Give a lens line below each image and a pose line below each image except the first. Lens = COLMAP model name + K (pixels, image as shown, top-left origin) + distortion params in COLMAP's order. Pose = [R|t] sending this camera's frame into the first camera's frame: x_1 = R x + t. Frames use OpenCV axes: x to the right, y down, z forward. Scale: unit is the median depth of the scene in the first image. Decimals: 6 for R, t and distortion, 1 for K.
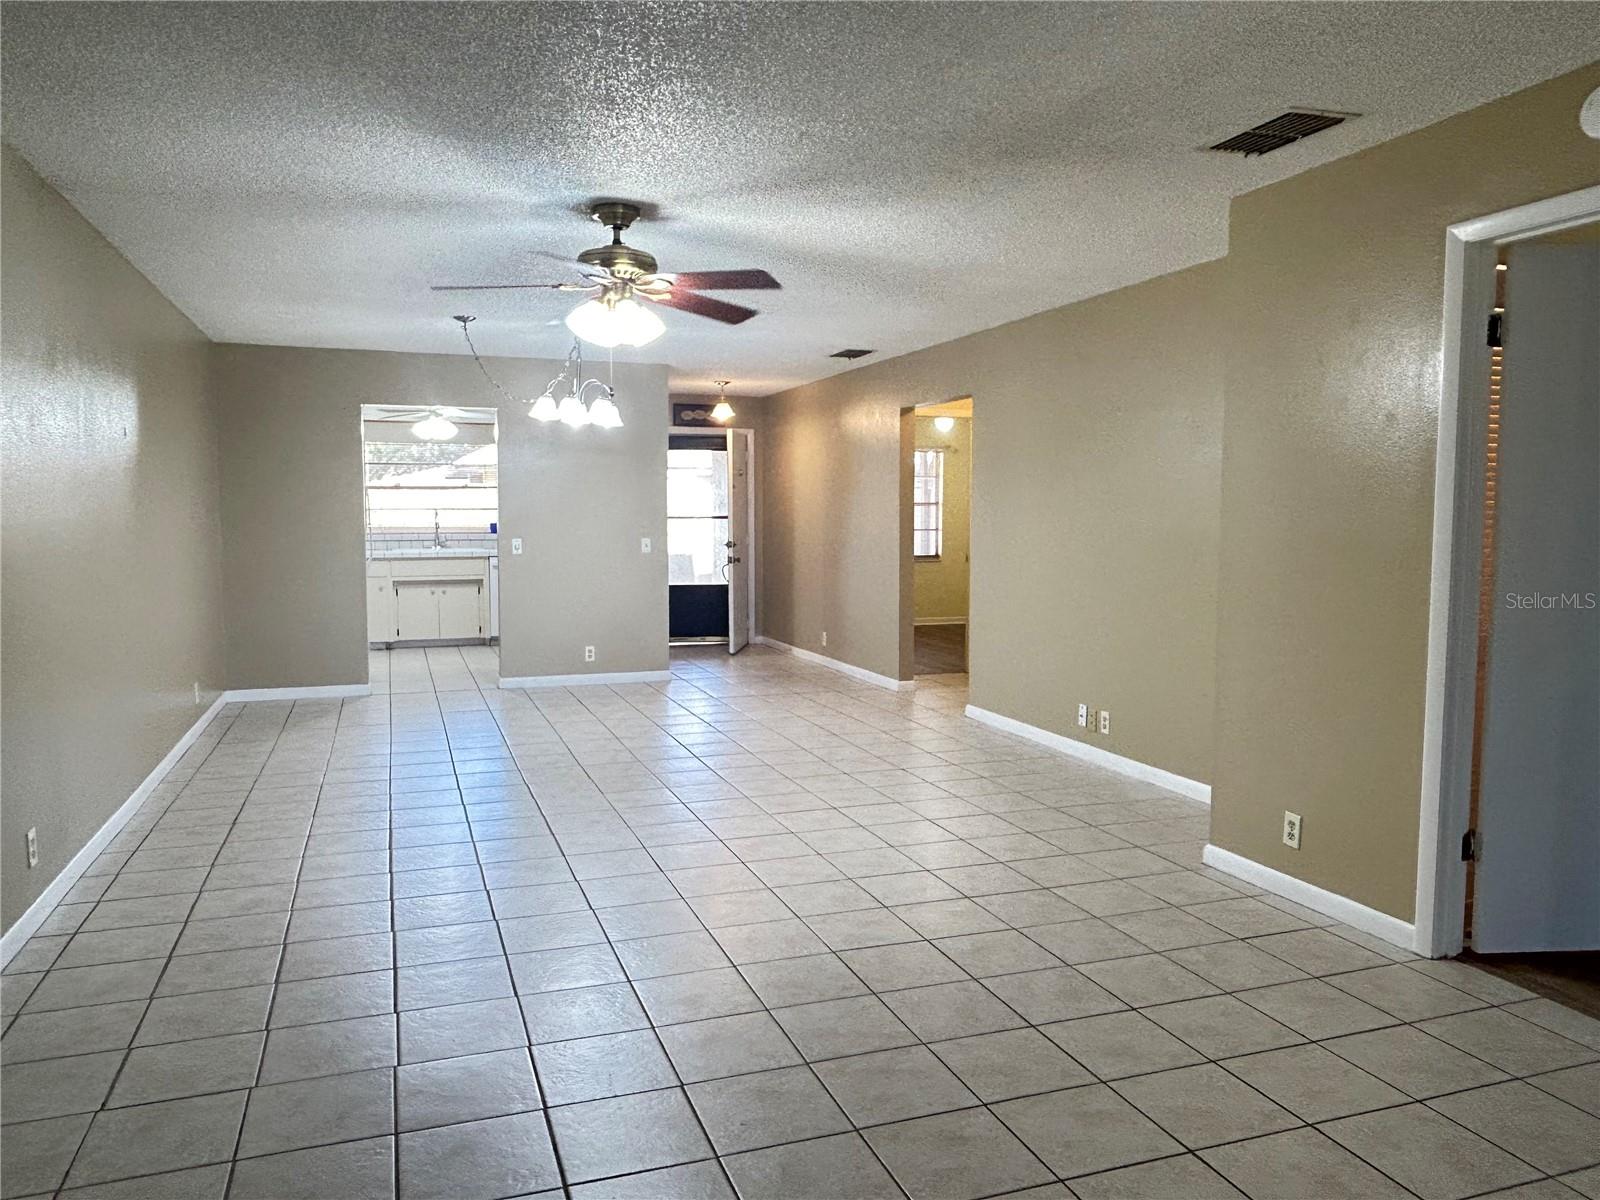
lens RADIAL K [[1138.0, 0, 787.9], [0, 1138.0, 599.0], [0, 0, 1]] dist [0.001598, -0.012060]
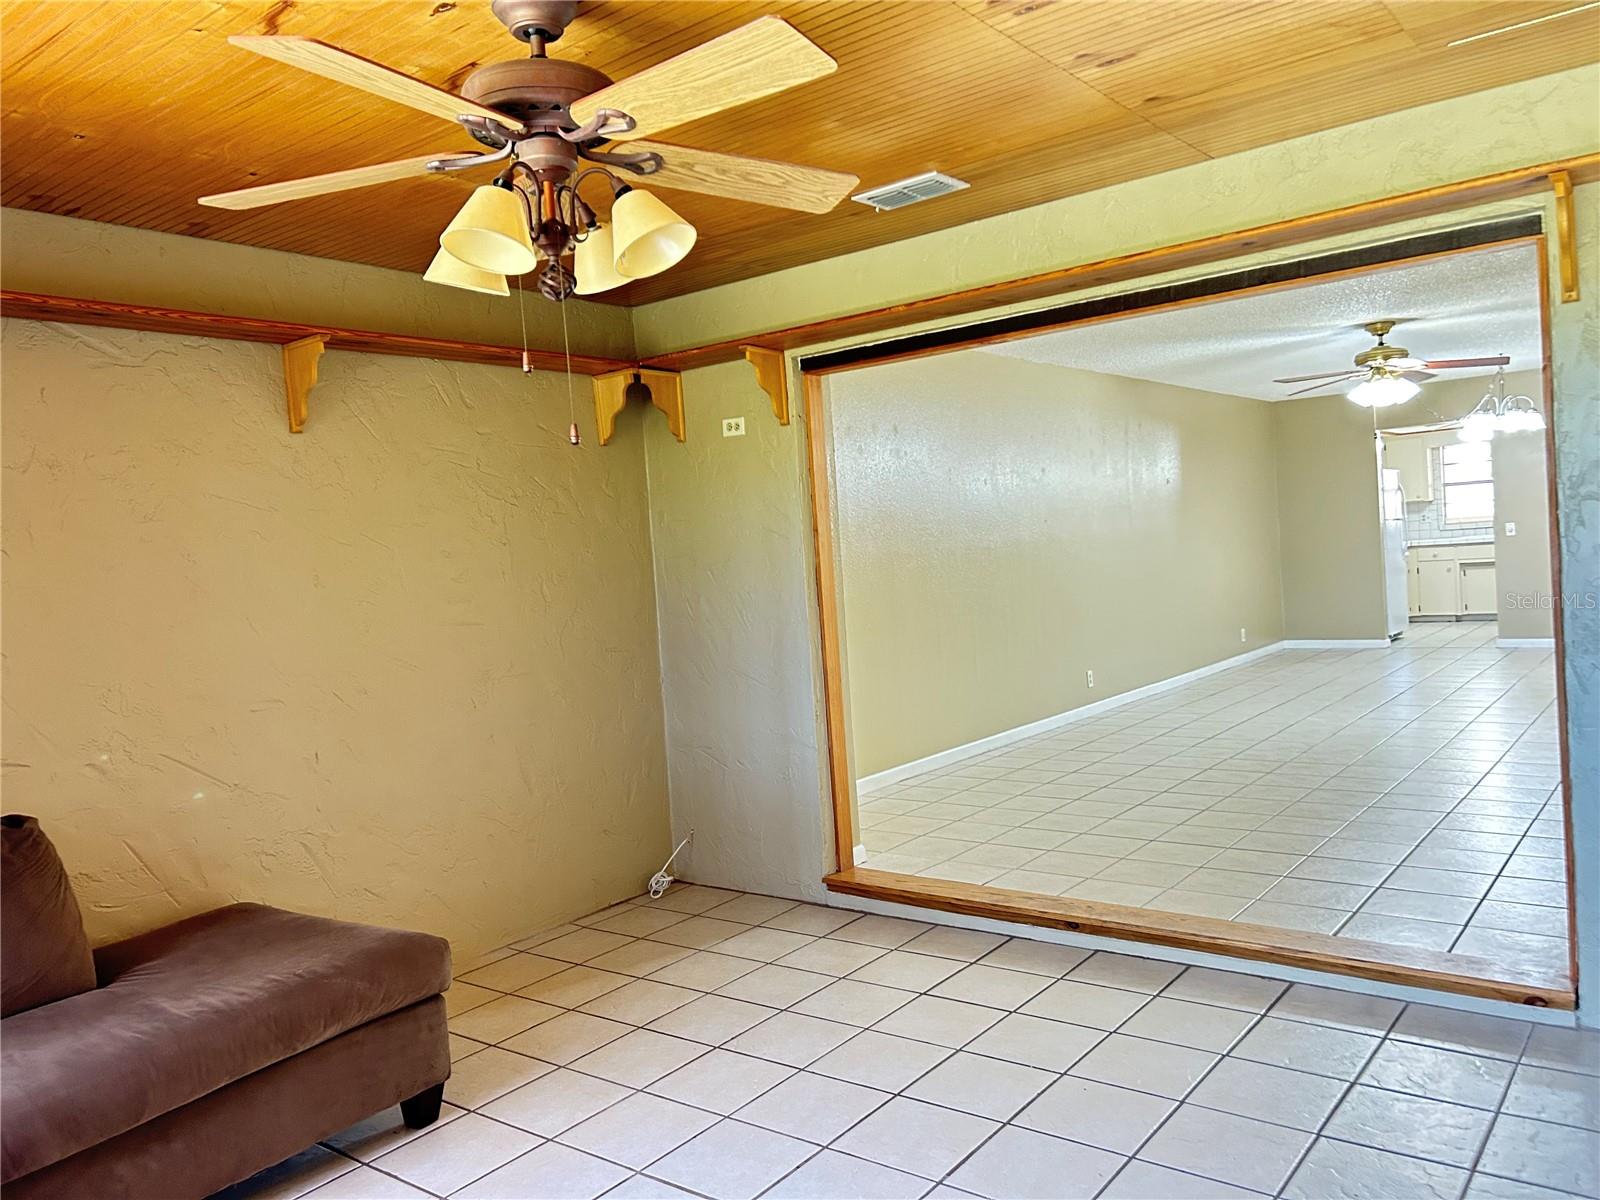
lens RADIAL K [[1203.0, 0, 800.0], [0, 1203.0, 600.0], [0, 0, 1]] dist [-0.000641, 0.000275]
pose [[0.538356, -0.006823, -0.842690, 0.330406], [0.007833, 0.999965, -0.003092, 0.020501], [0.842681, -0.004936, 0.538391, -0.245558]]
